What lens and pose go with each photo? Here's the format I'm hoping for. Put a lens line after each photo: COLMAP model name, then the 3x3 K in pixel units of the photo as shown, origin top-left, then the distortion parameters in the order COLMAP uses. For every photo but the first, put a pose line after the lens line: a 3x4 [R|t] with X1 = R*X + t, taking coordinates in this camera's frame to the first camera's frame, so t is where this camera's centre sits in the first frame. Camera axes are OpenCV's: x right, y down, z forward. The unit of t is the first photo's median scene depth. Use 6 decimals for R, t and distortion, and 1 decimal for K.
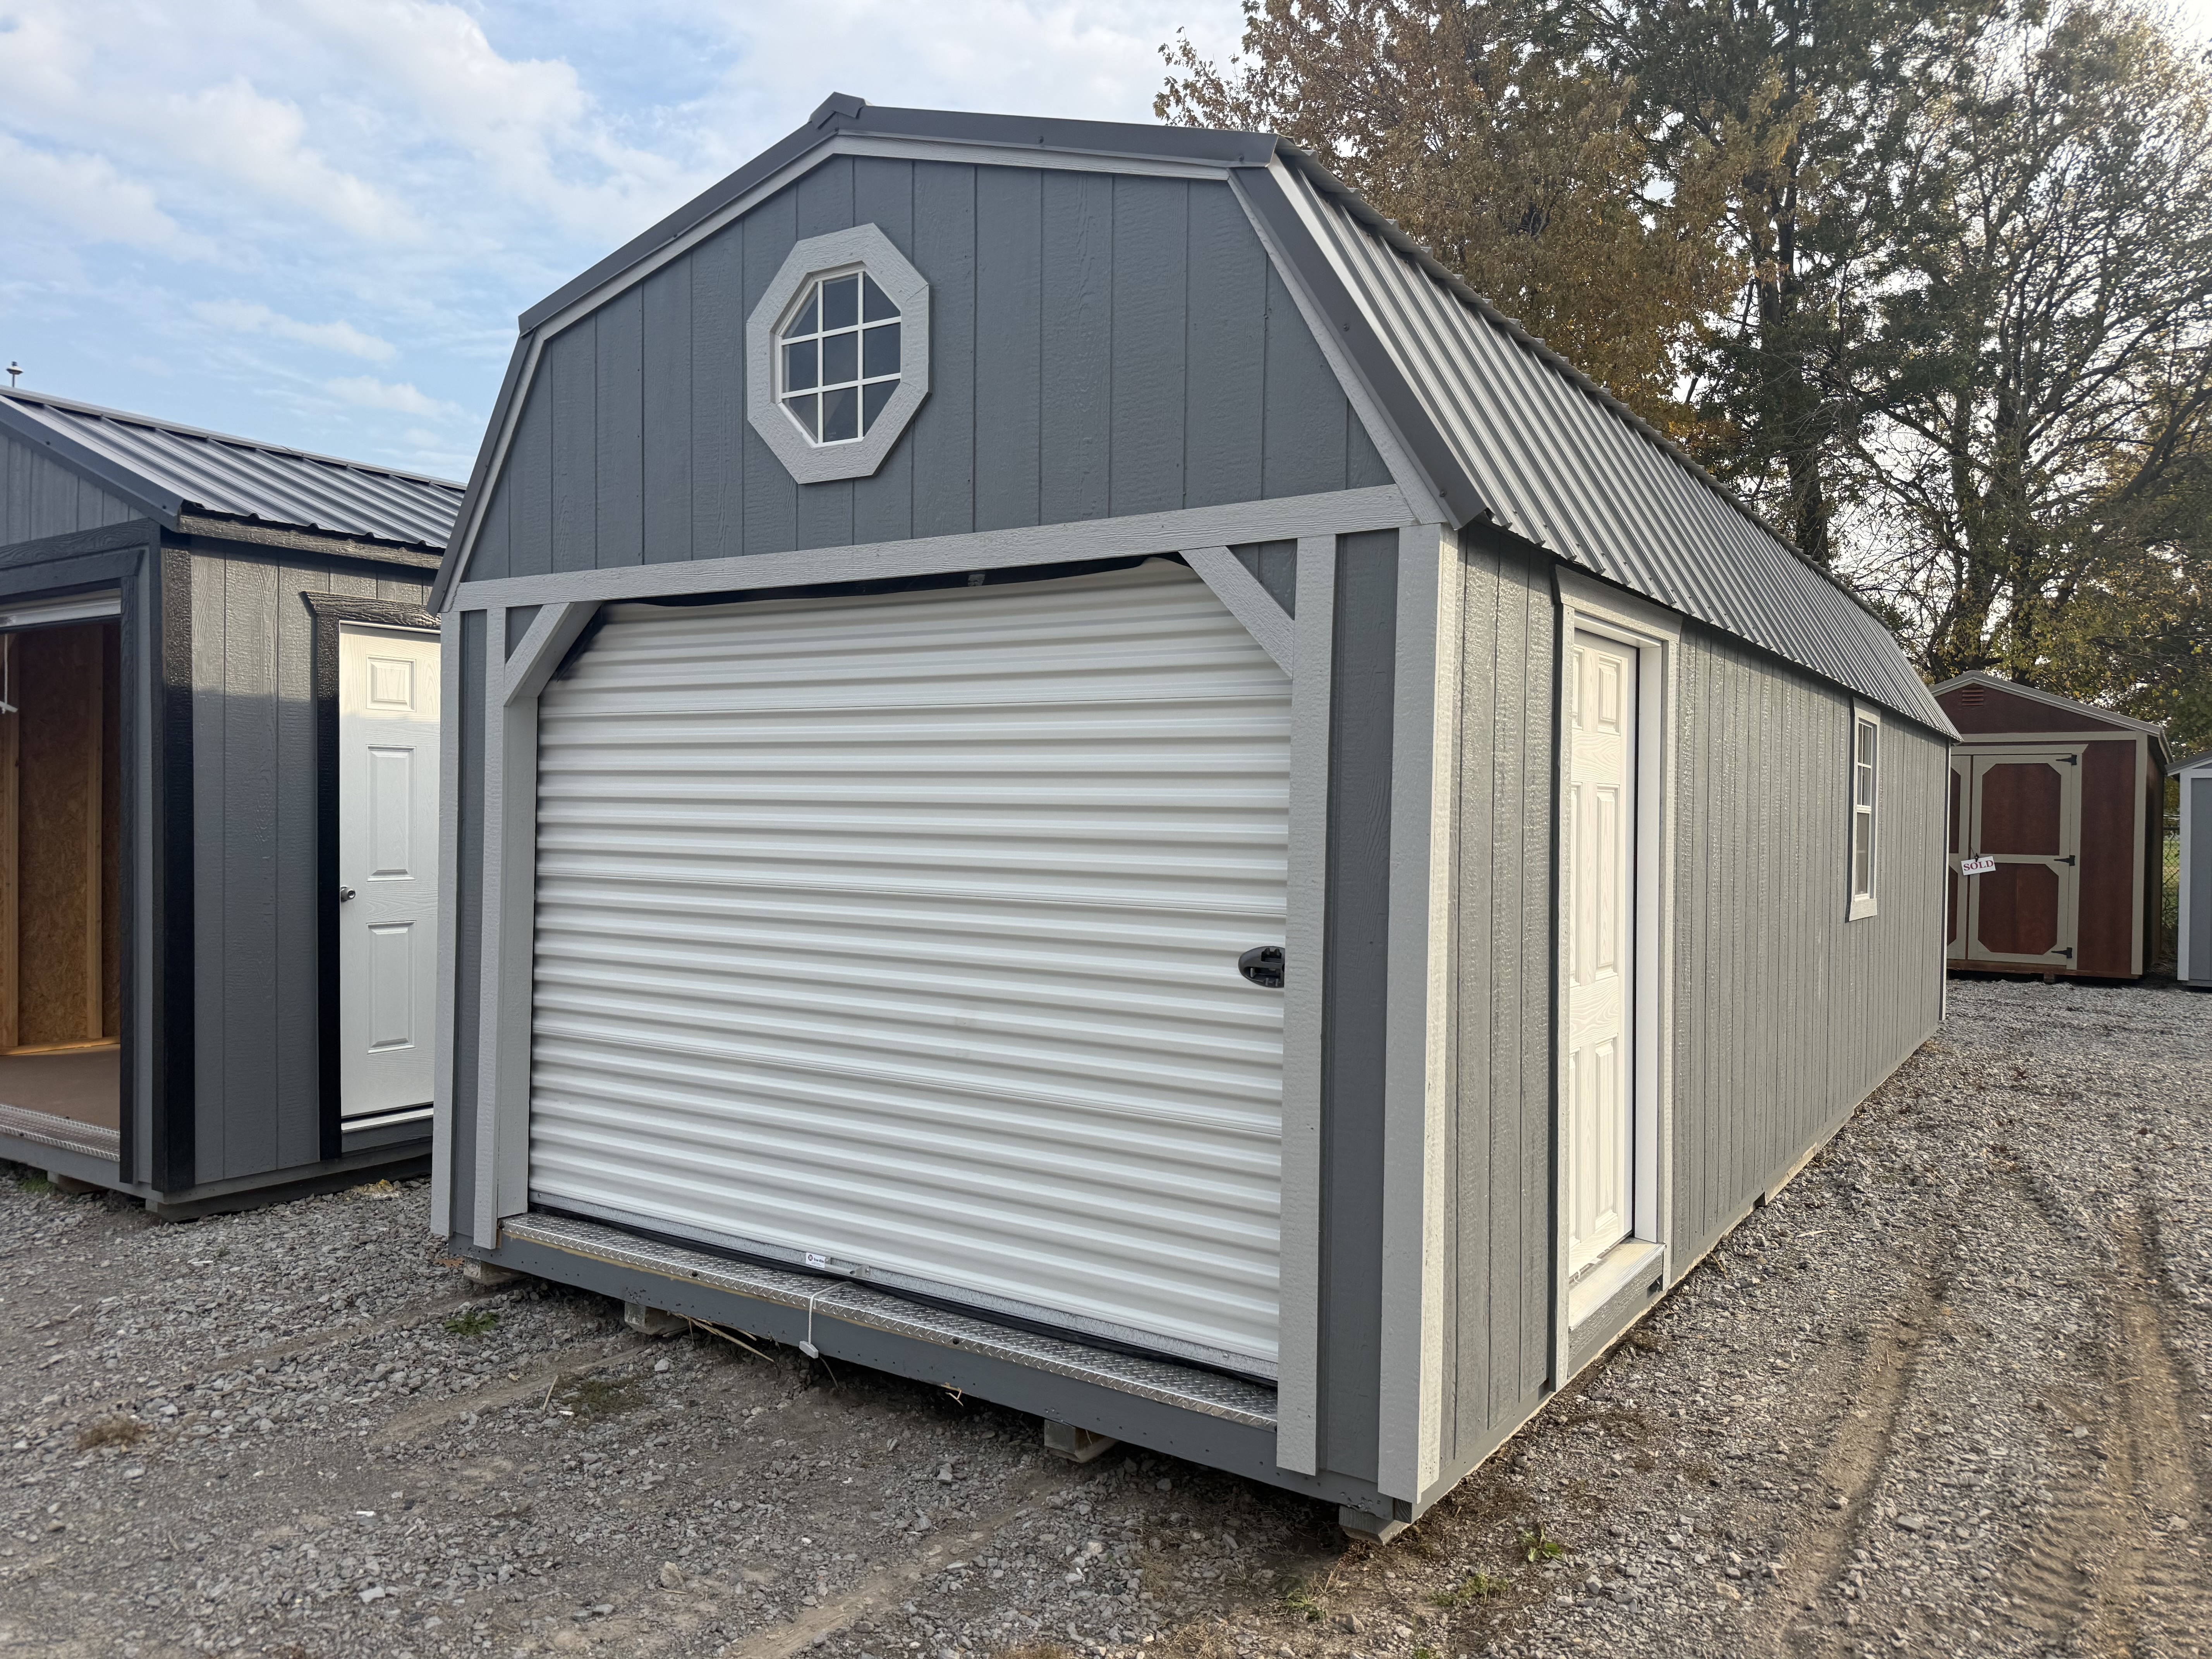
lens RADIAL K [[1546.7, 0, 1108.6], [0, 1546.7, 829.0], [0, 0, 1]] dist [0.051725, -0.055087]
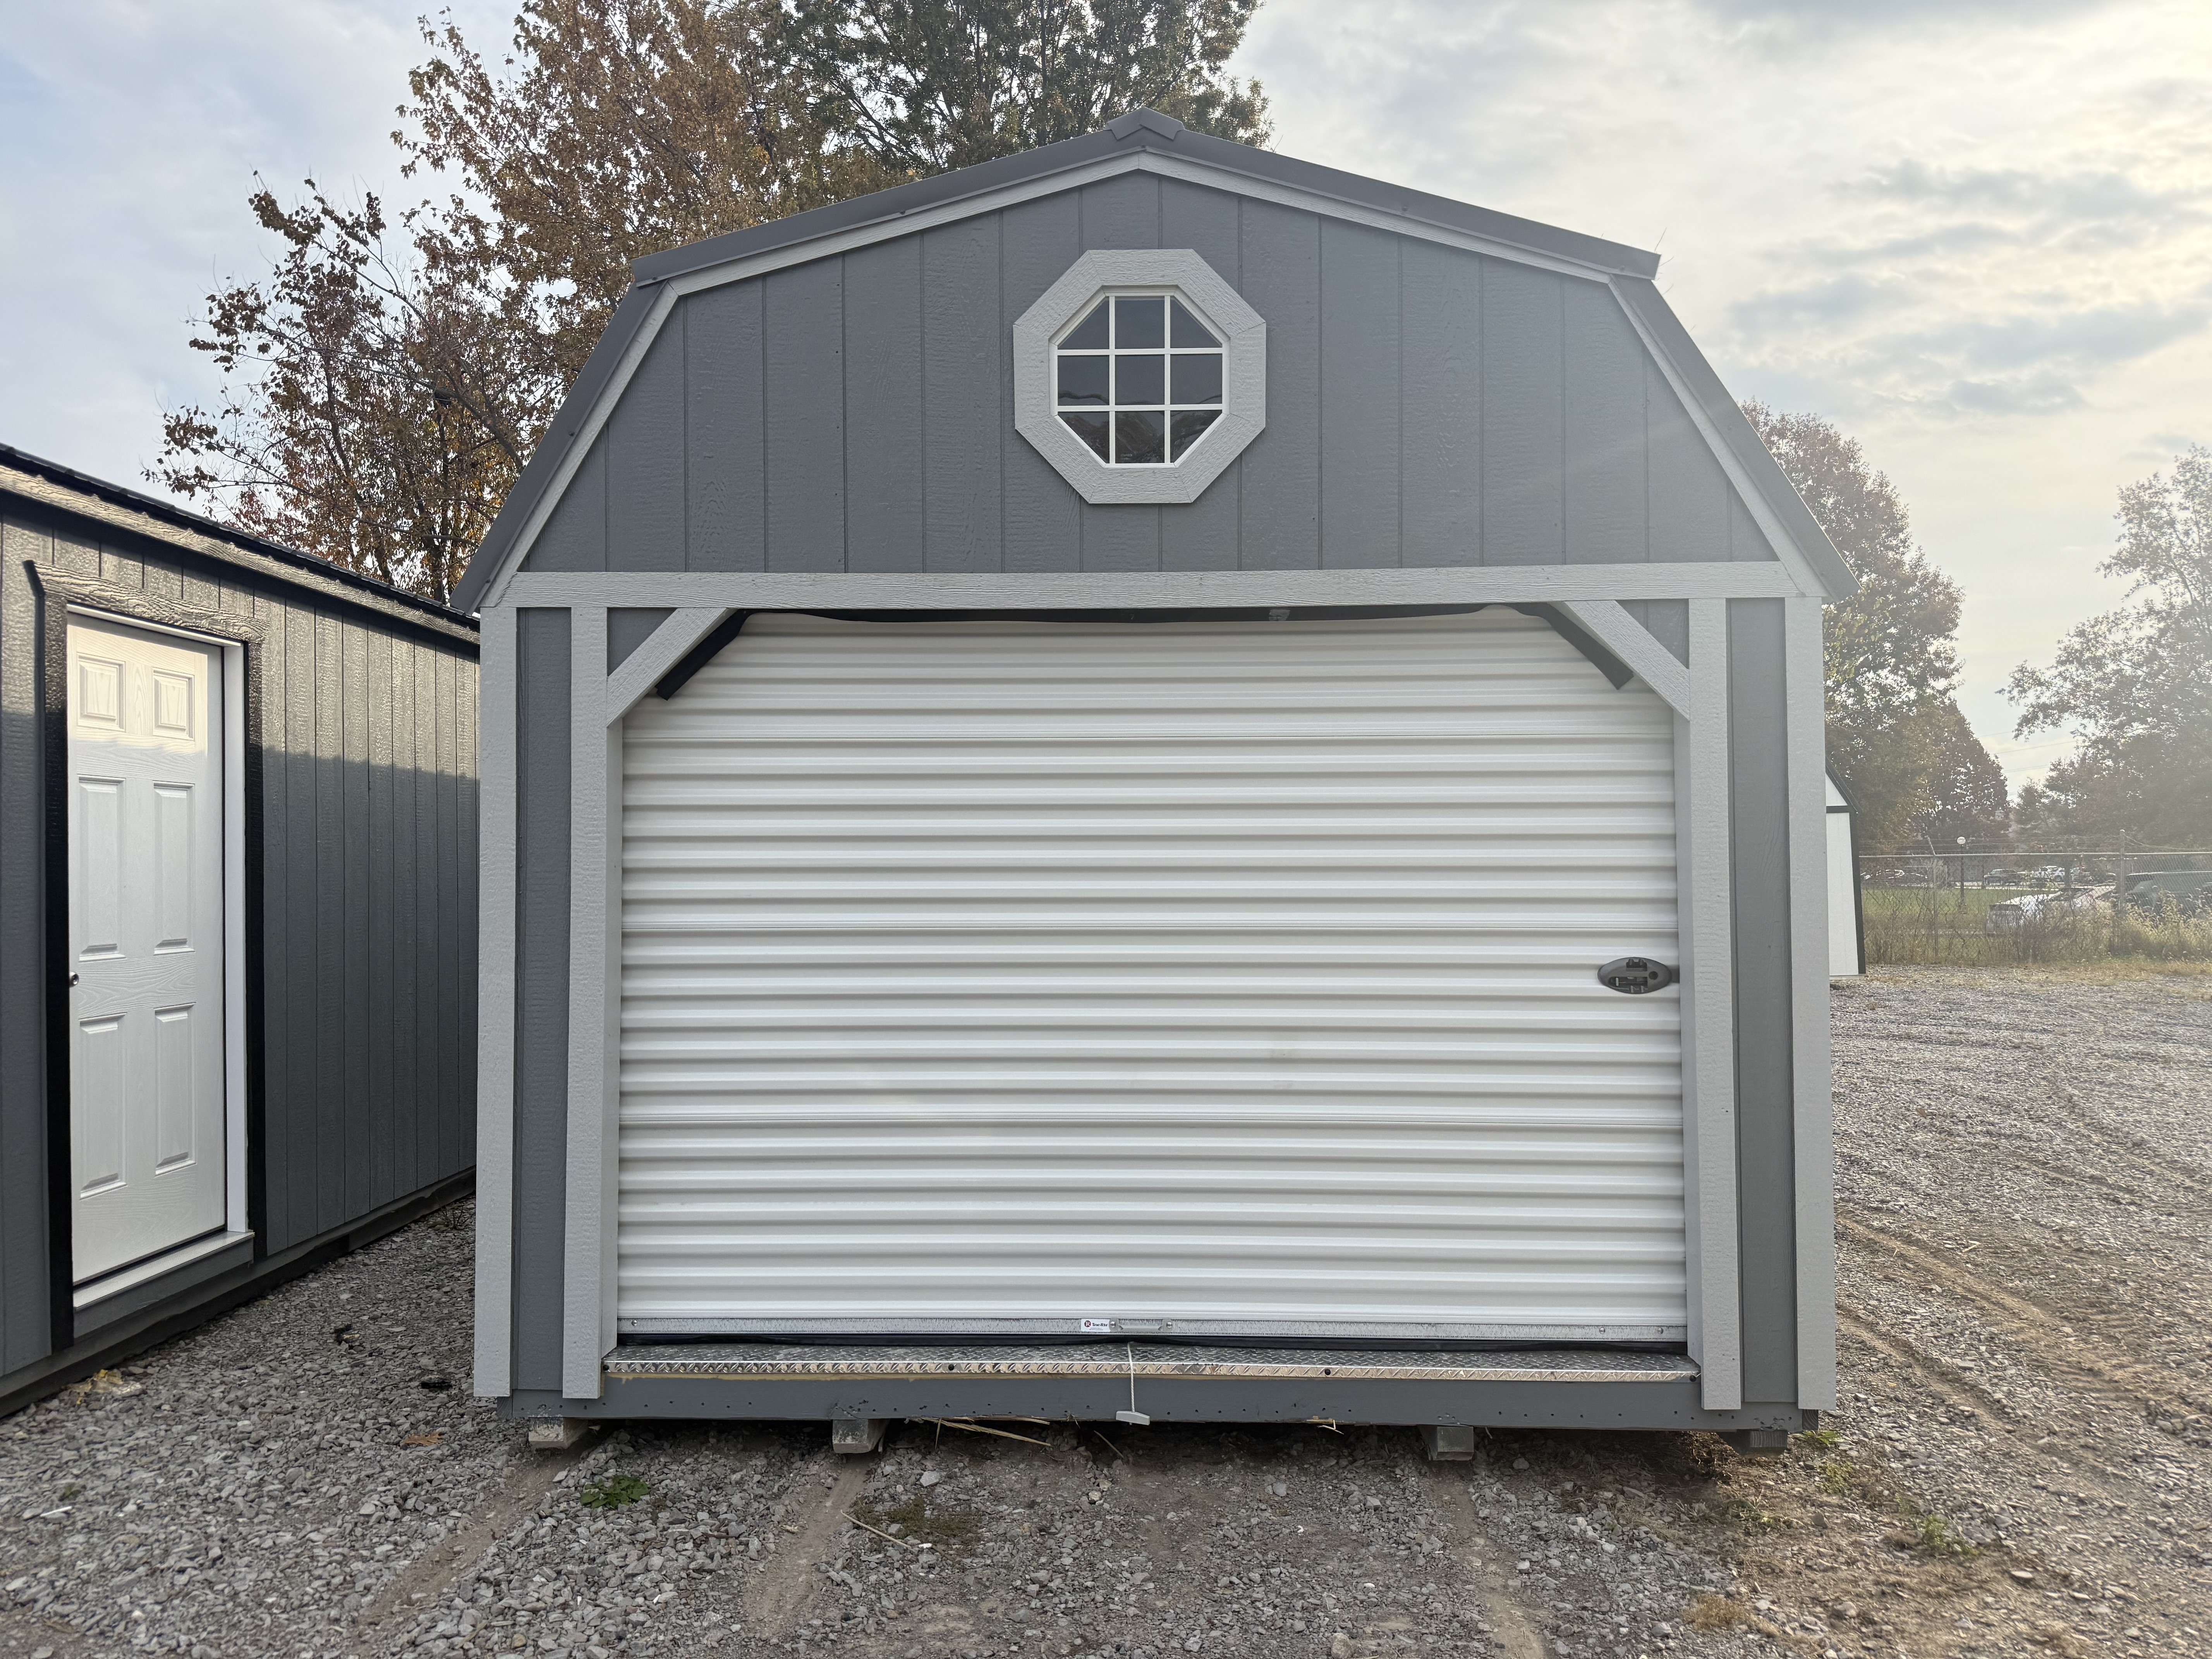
lens RADIAL K [[1546.7, 0, 1110.8], [0, 1546.7, 828.3], [0, 0, 1]] dist [0.051725, -0.055087]
pose [[0.852895, -0.006592, 0.522041, -0.694147], [0.023915, 0.999364, -0.026454, 0.002751], [-0.521534, 0.035047, 0.852510, 0.192557]]
